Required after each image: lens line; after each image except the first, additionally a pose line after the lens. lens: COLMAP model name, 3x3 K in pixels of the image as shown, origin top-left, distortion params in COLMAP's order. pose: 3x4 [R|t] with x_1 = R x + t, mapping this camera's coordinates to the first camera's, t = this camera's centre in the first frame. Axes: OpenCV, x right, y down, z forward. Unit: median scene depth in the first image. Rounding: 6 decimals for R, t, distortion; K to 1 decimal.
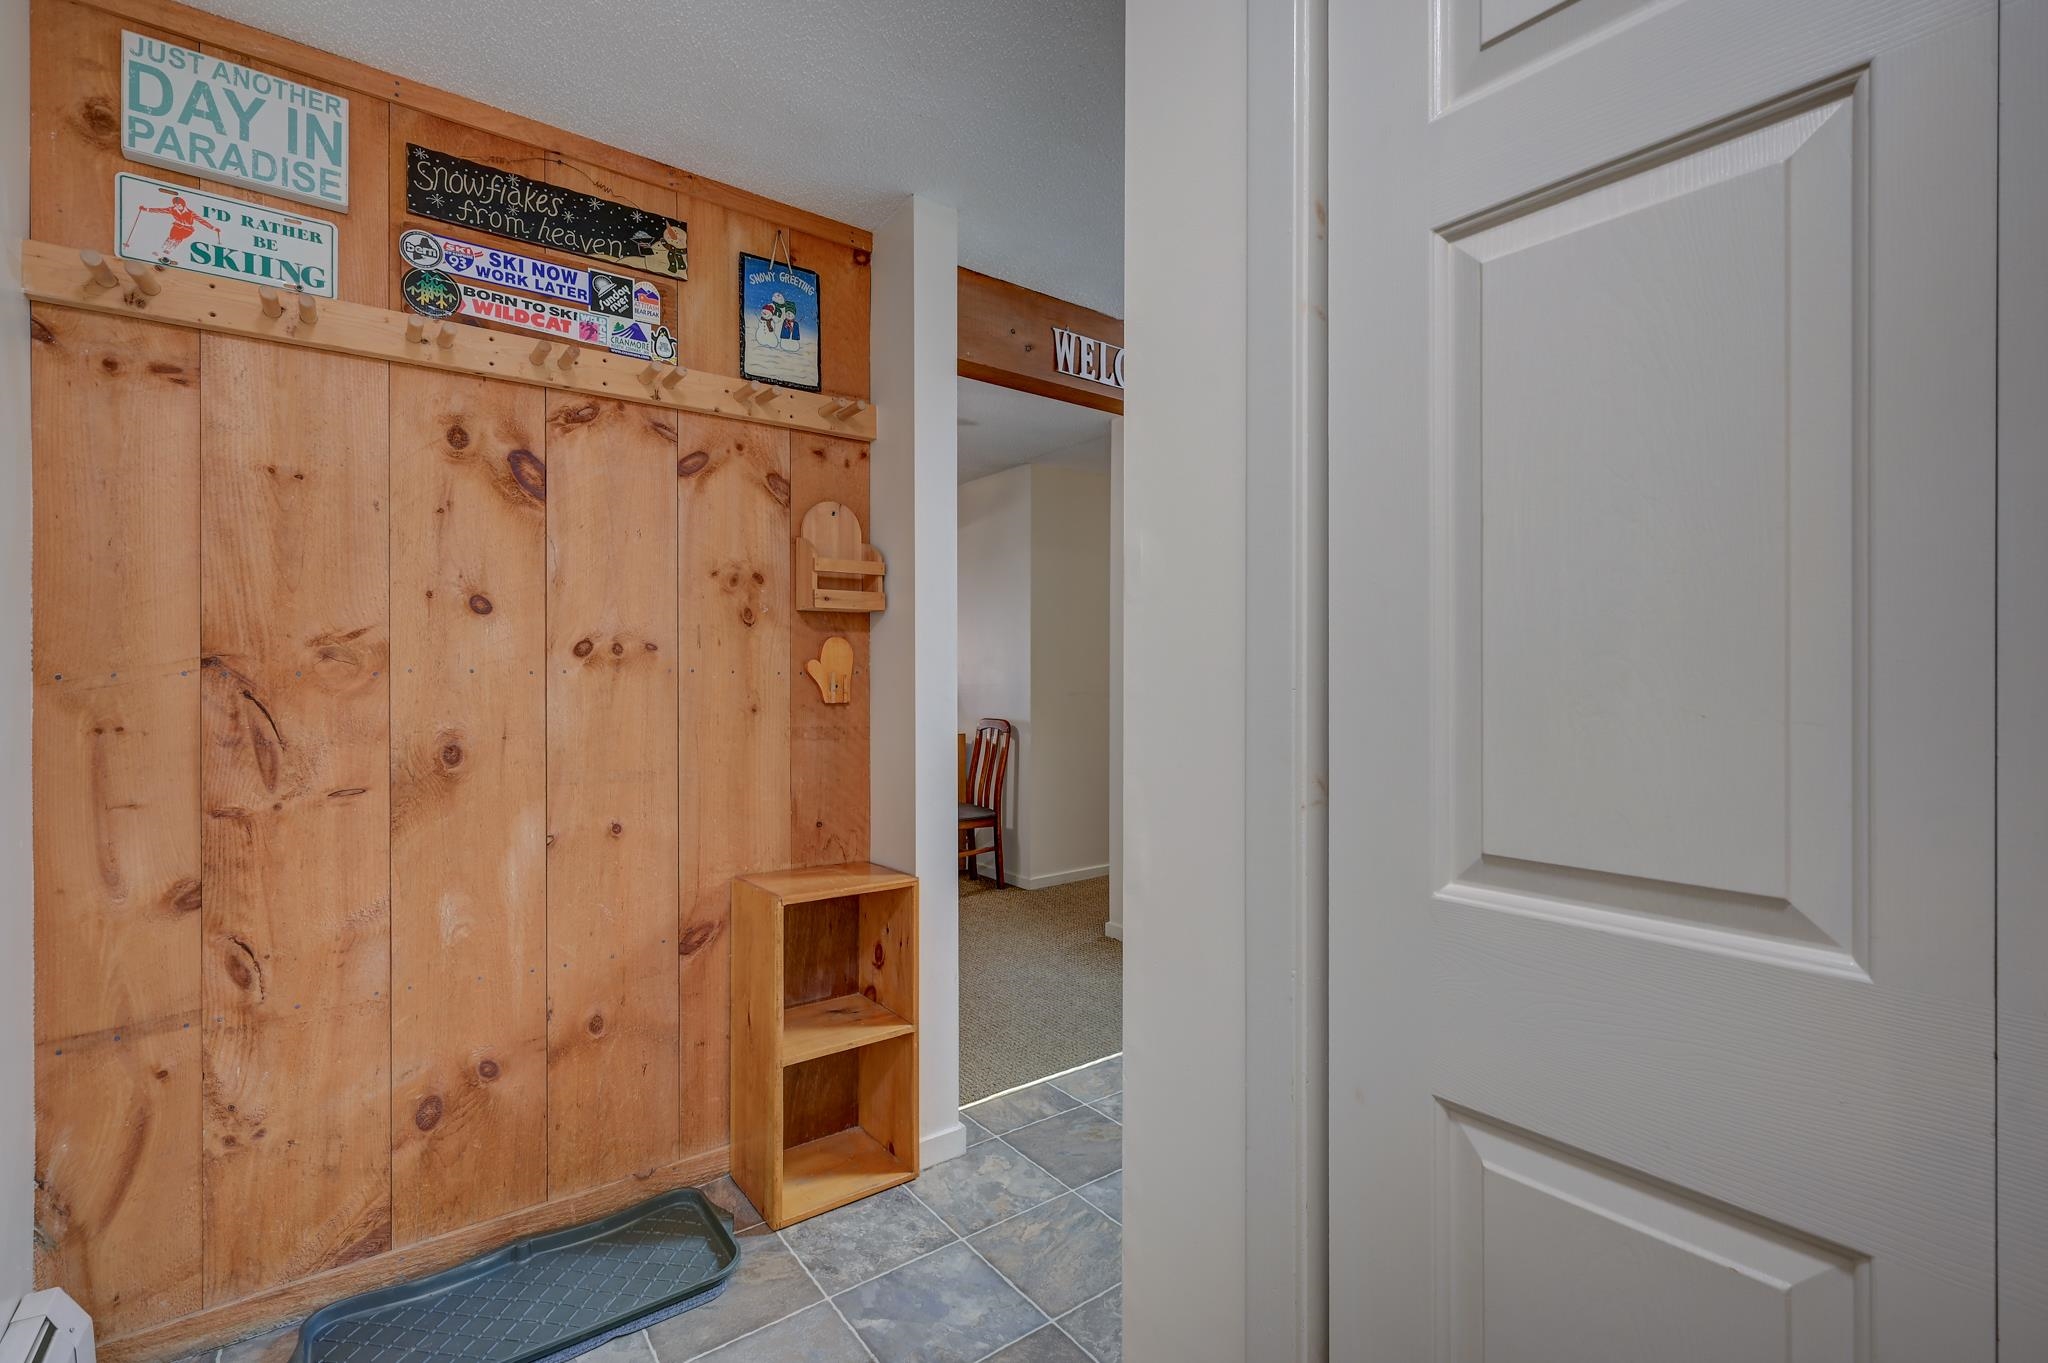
lens RADIAL K [[922.2, 0, 1025.7], [0, 922.2, 680.8], [0, 0, 1]] dist [0.000406, 0.000002]
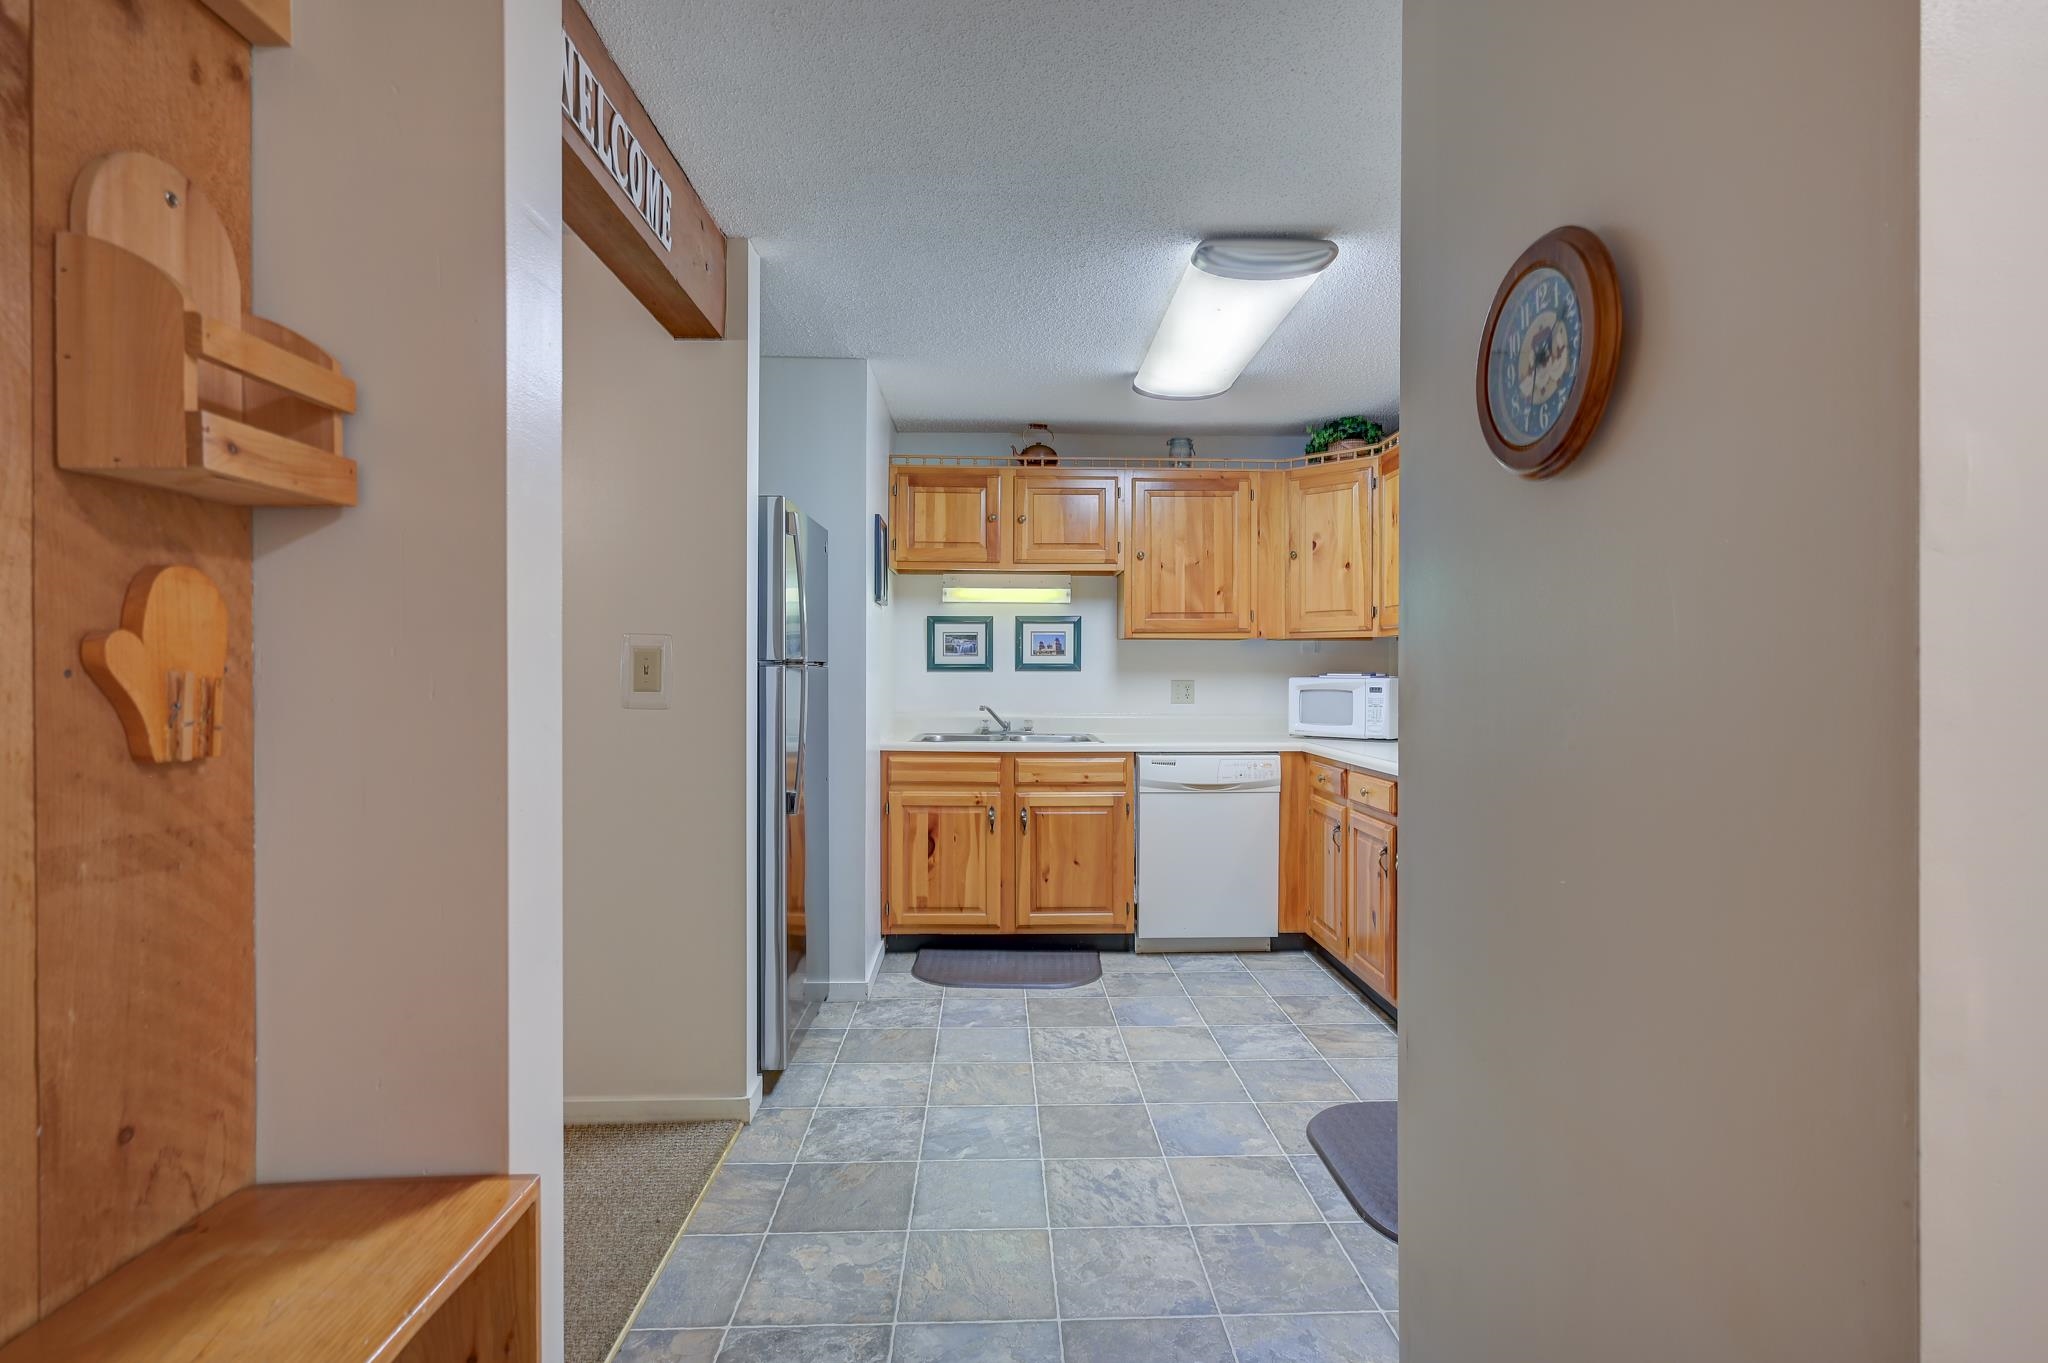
lens RADIAL K [[1014.0, 0, 1024.7], [0, 1014.0, 674.7], [0, 0, 1]] dist [-0.001728, -0.000063]
pose [[0.577554, -0.004230, 0.816342, -0.331913], [0.002361, 0.999991, 0.003511, -0.007635], [-0.816349, -0.000101, 0.577559, 0.531902]]
